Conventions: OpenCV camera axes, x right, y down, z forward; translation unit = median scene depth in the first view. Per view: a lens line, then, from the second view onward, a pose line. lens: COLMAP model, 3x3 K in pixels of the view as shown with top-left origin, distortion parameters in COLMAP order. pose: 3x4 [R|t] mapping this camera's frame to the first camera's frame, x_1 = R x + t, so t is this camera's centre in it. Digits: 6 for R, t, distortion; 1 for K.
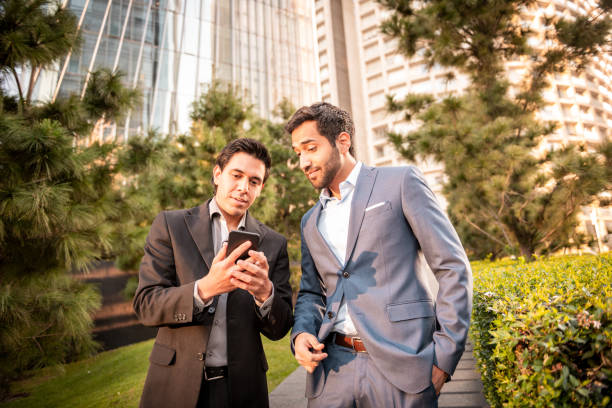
lens RADIAL K [[423.1, 0, 306.0], [0, 423.1, 204.0], [0, 0, 1]] dist [-0.050188, -0.000691]
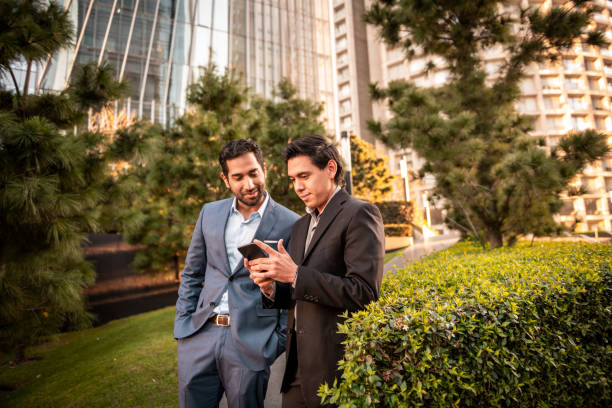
lens RADIAL K [[423.1, 0, 306.0], [0, 423.1, 204.0], [0, 0, 1]] dist [-0.050188, -0.000691]
pose [[0.999171, 0.013052, -0.038570, 0.093264], [-0.010550, 0.997871, 0.064367, -0.032982], [0.039328, -0.063906, 0.997181, -0.057208]]
